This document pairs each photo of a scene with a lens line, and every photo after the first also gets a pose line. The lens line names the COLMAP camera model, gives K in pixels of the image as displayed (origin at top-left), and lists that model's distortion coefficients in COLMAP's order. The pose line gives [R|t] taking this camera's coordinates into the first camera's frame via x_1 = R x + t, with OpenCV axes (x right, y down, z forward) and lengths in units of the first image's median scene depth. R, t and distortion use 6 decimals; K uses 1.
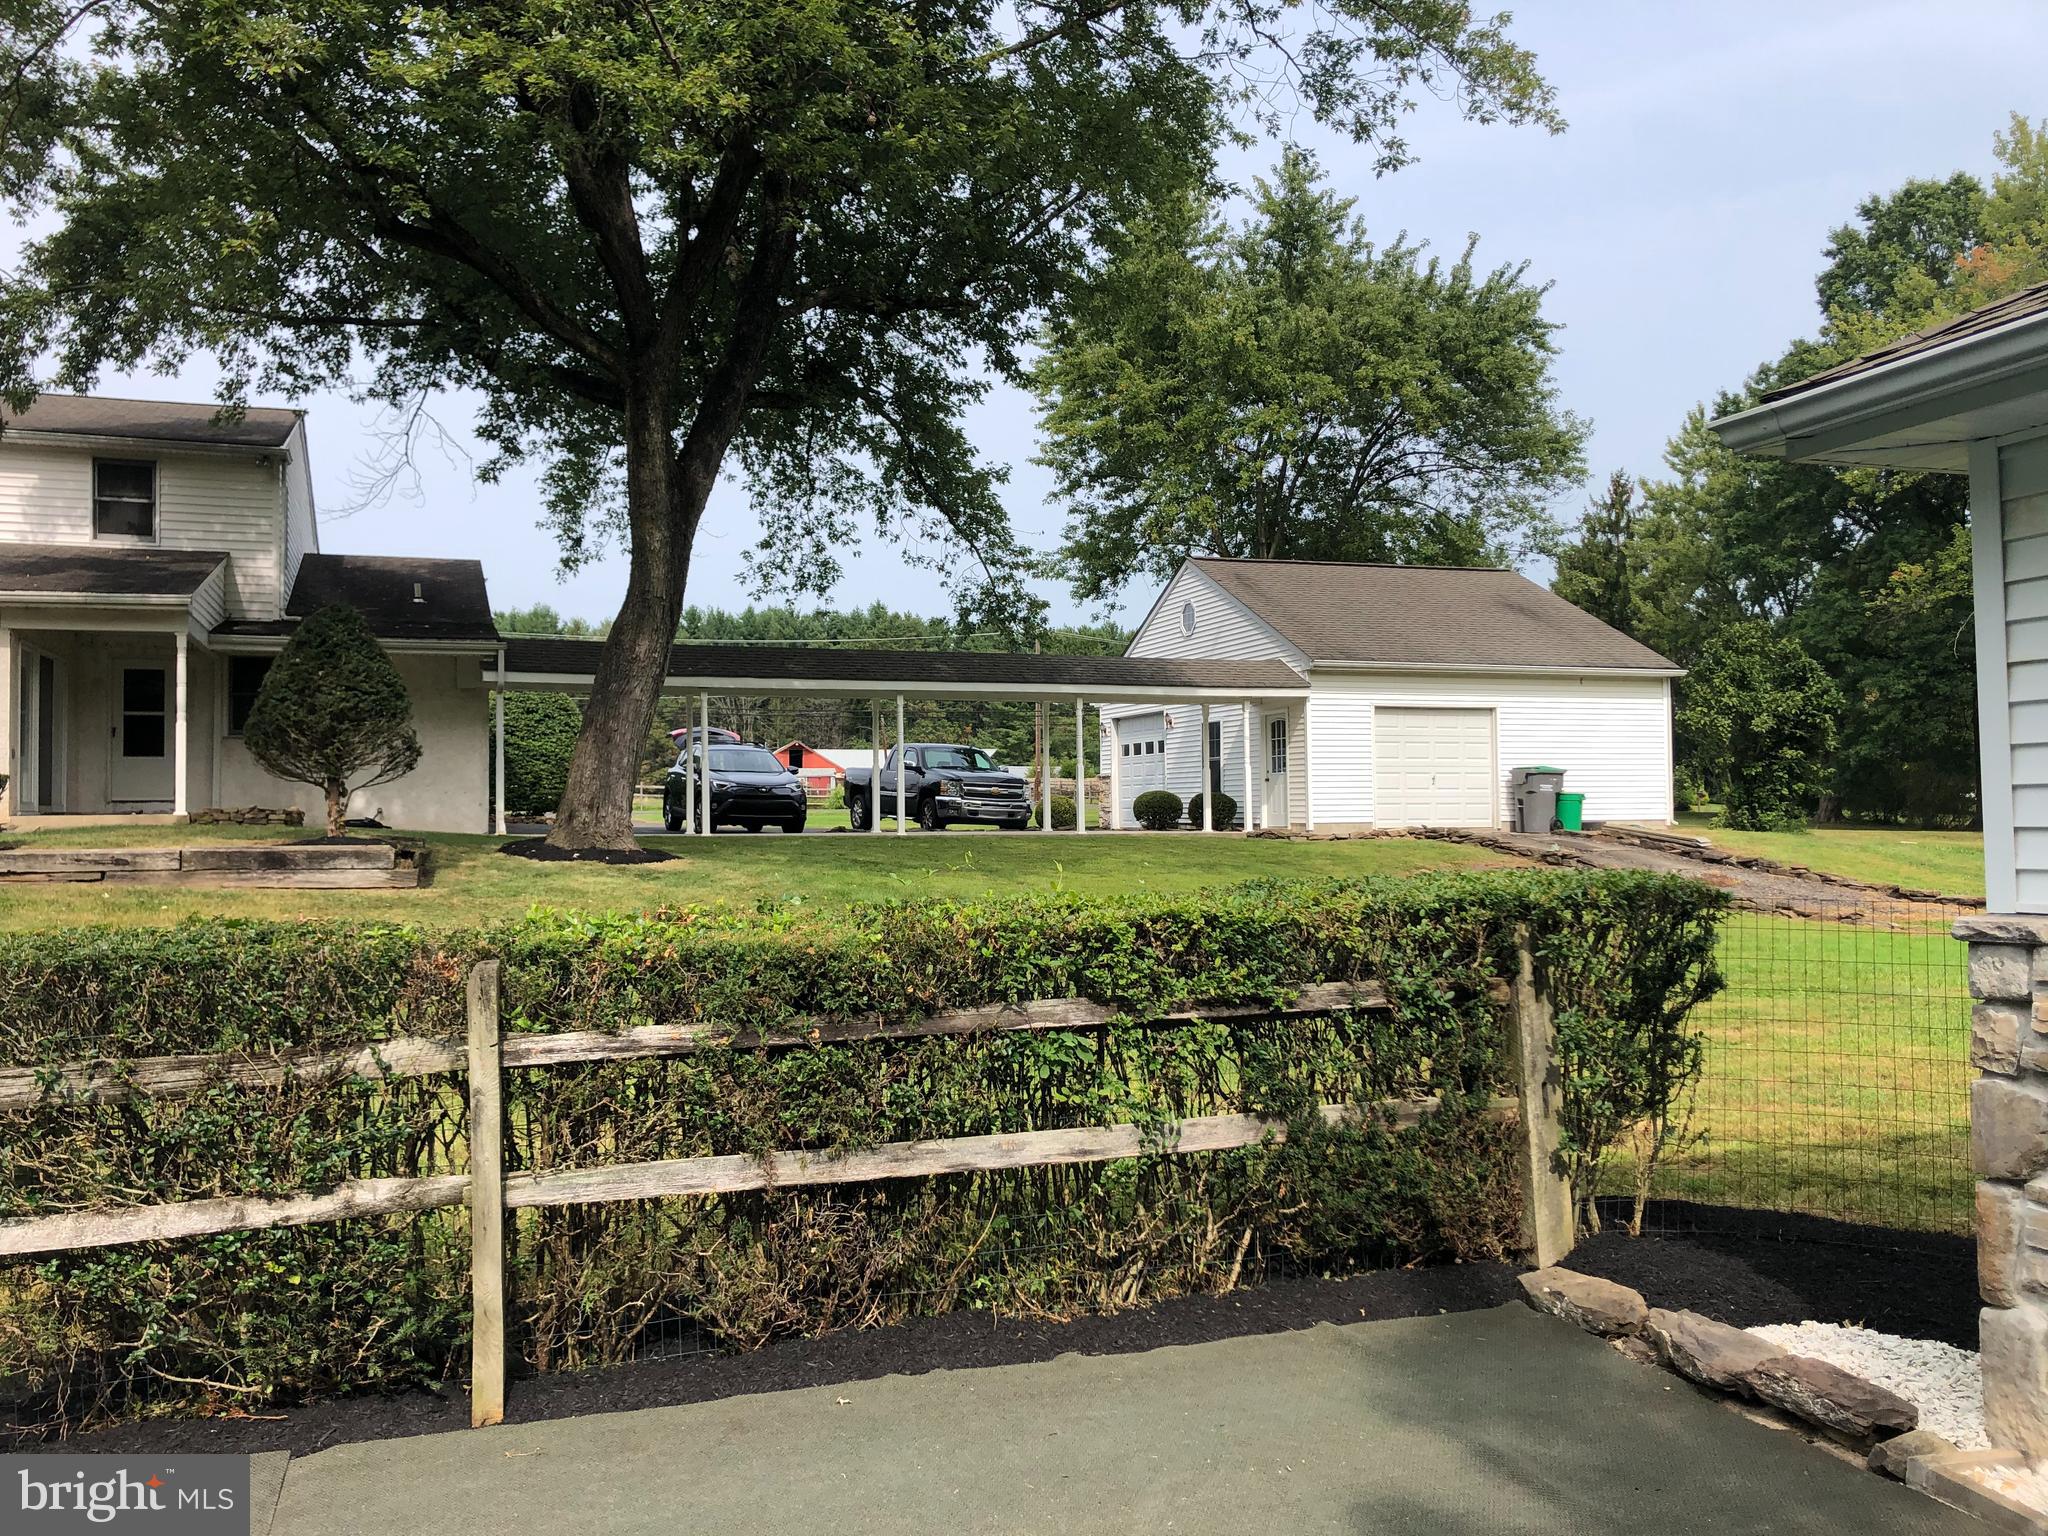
lens RADIAL K [[1666.3, 0, 1010.0], [0, 1666.3, 757.9], [0, 0, 1]] dist [0.050583, -0.066303]
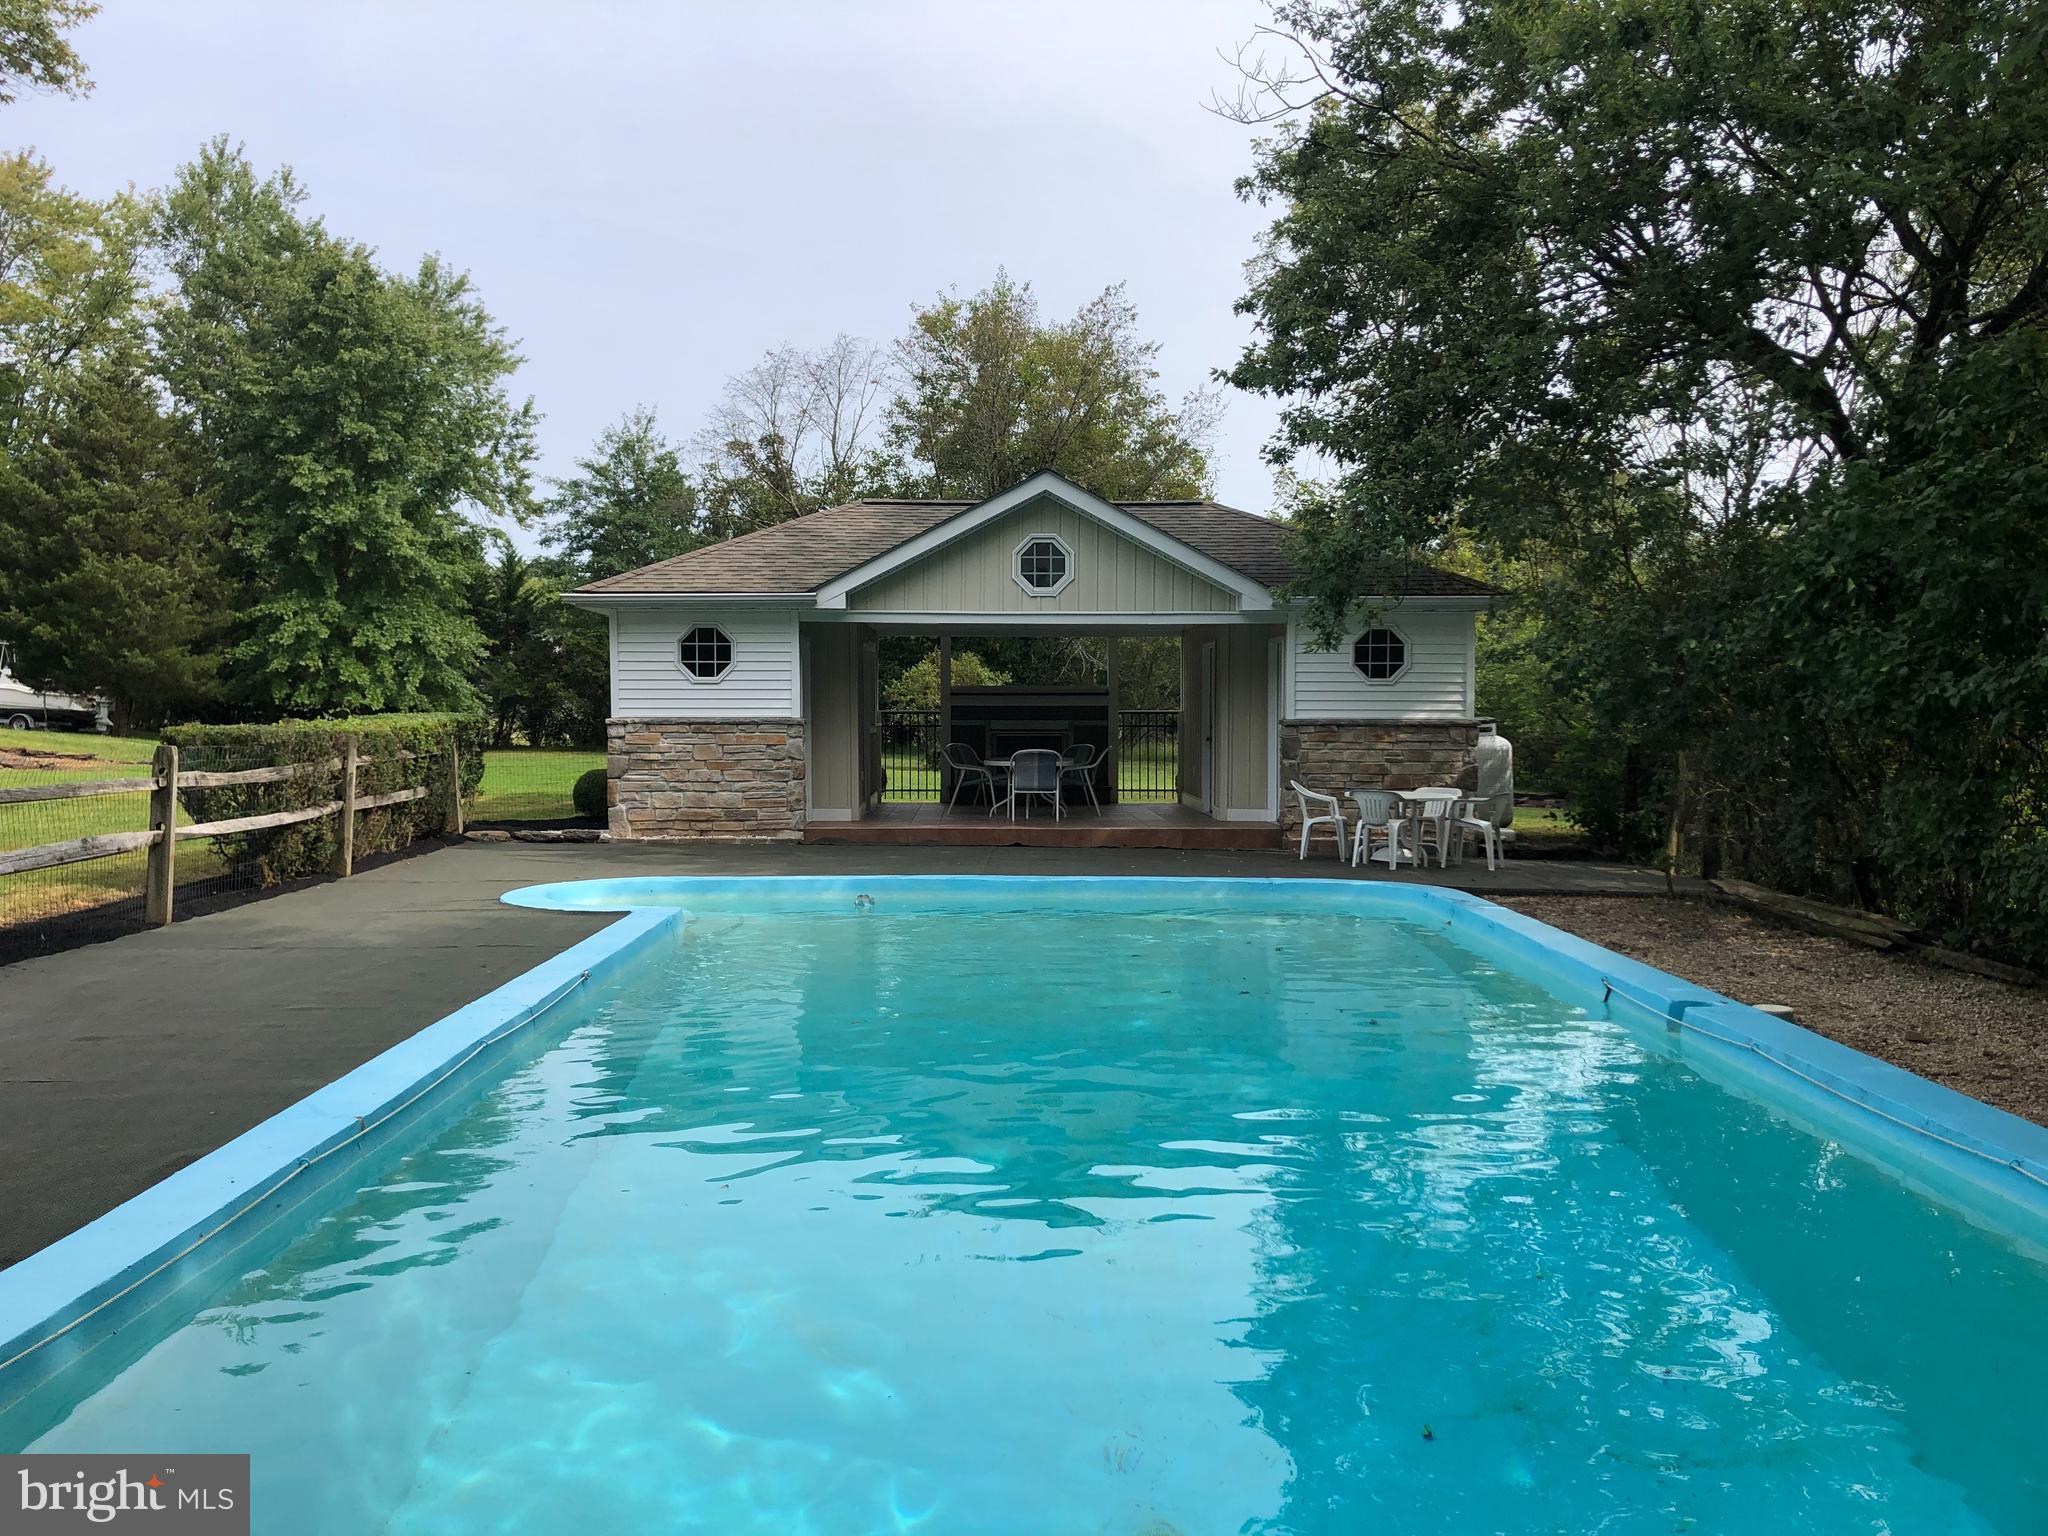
lens RADIAL K [[1666.3, 0, 1005.5], [0, 1666.3, 774.6], [0, 0, 1]] dist [0.050583, -0.066303]
pose [[0.288651, -0.031427, 0.956918, -0.574279], [-0.038866, 0.998253, 0.044508, 0.000926], [-0.956645, -0.050039, 0.286925, -0.215681]]
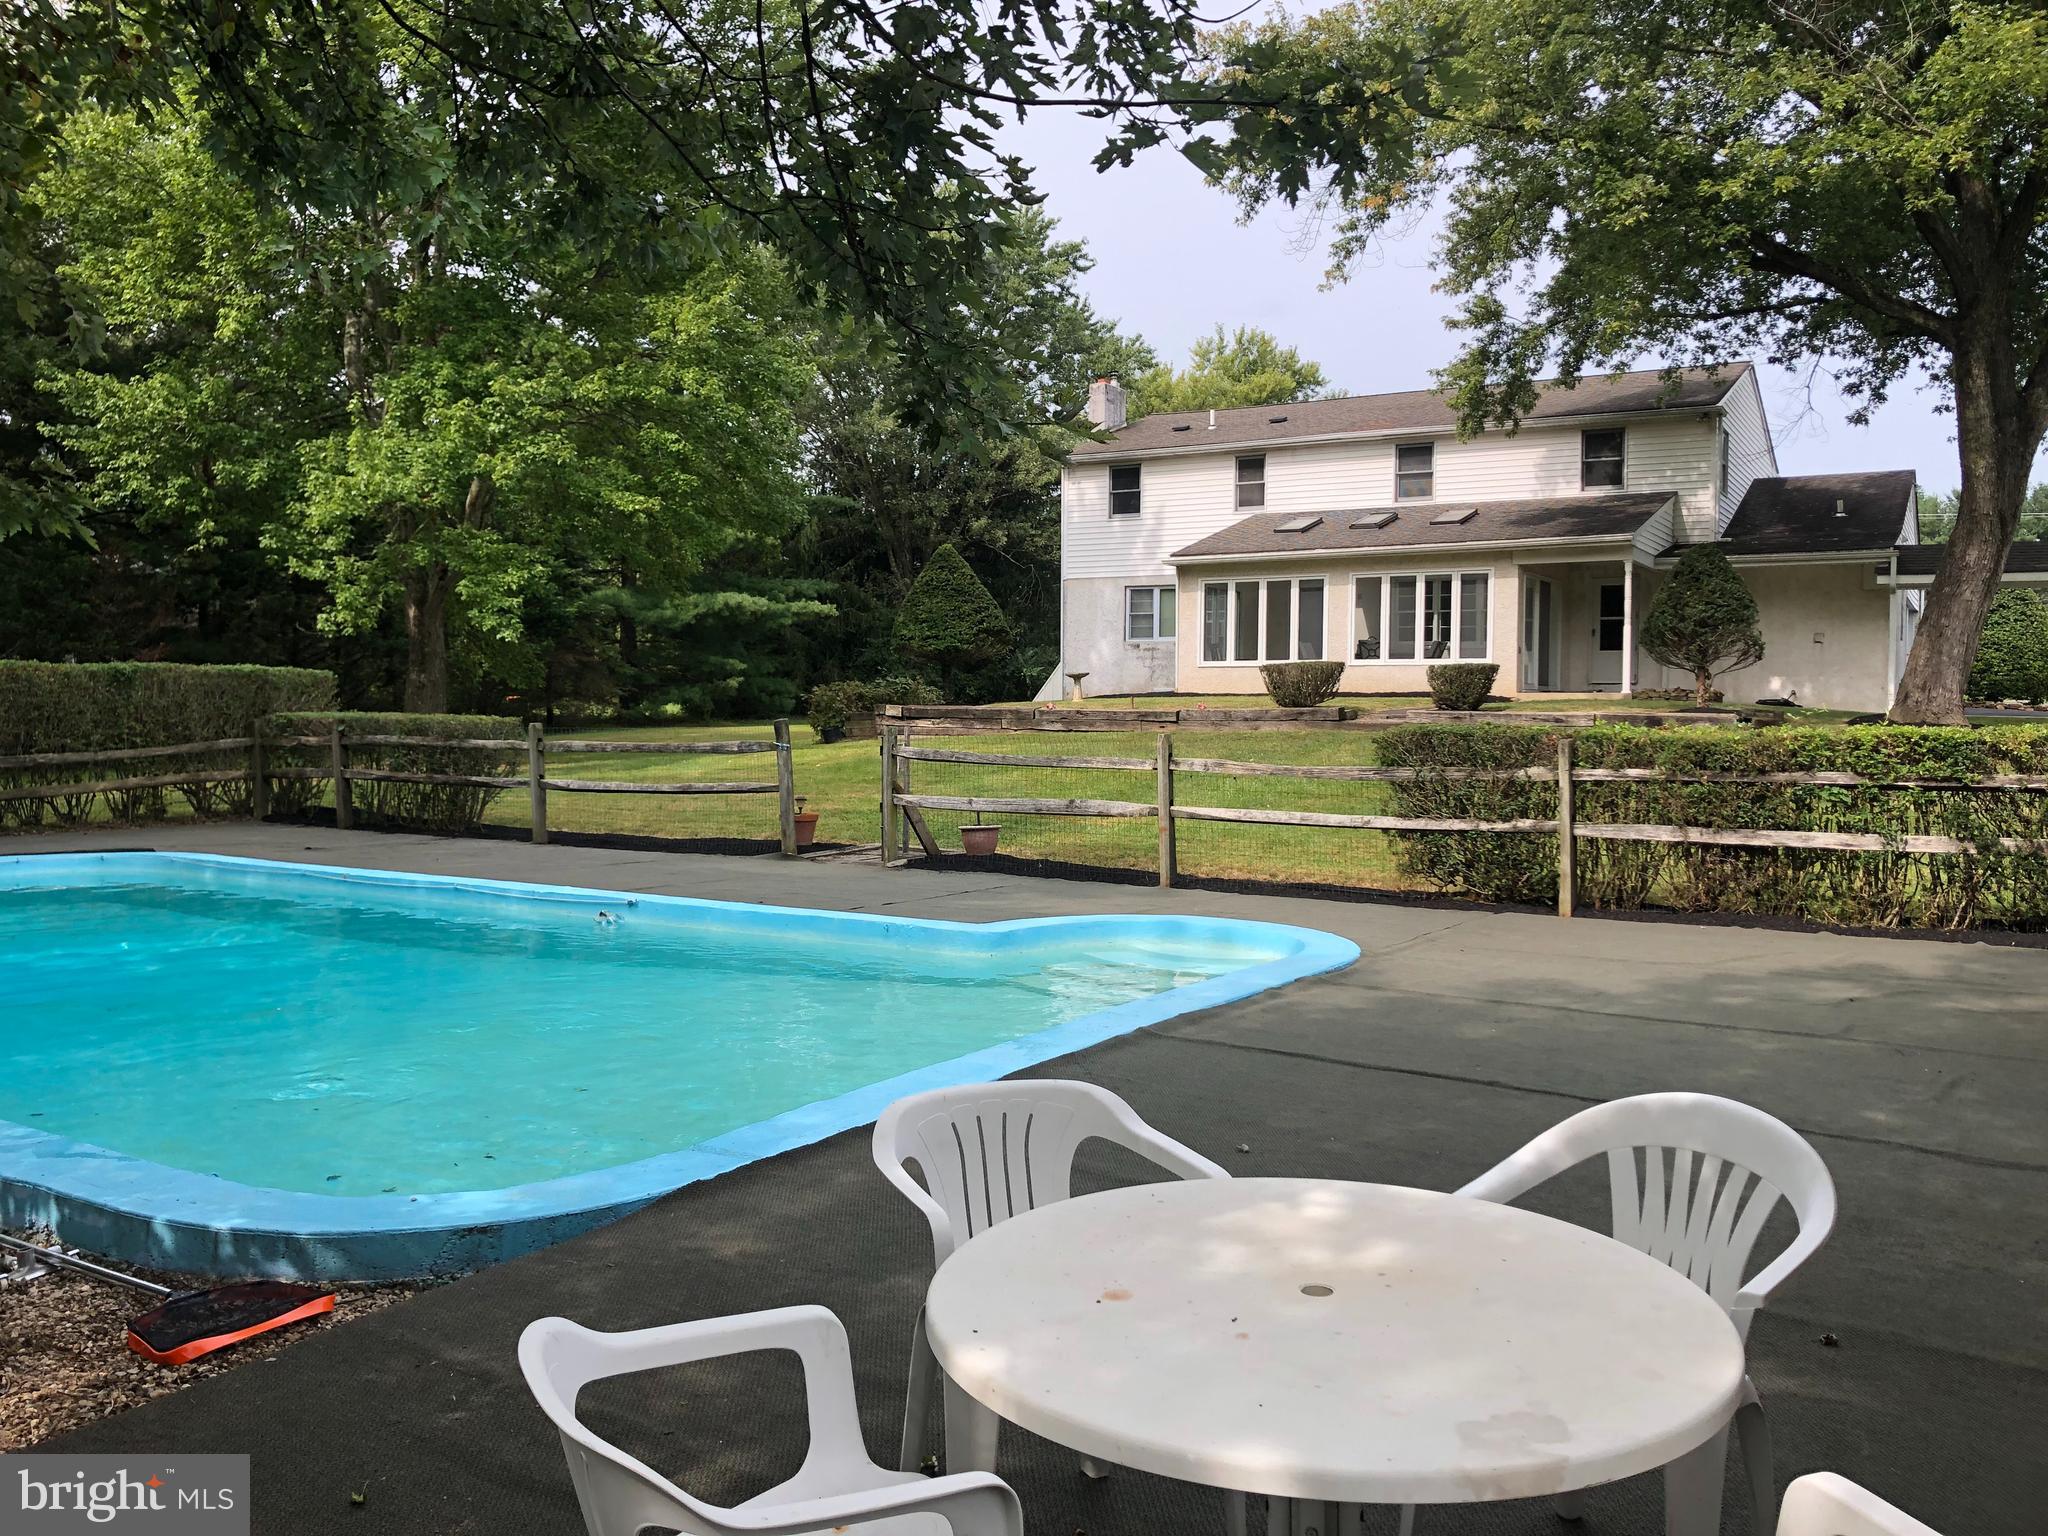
lens RADIAL K [[1666.3, 0, 1002.9], [0, 1666.3, 753.3], [0, 0, 1]] dist [0.050583, -0.066303]
pose [[0.641888, 0.037338, -0.765889, 0.206339], [0.011912, 0.998208, 0.058647, -0.003147], [0.766706, -0.046768, 0.640293, -0.244794]]
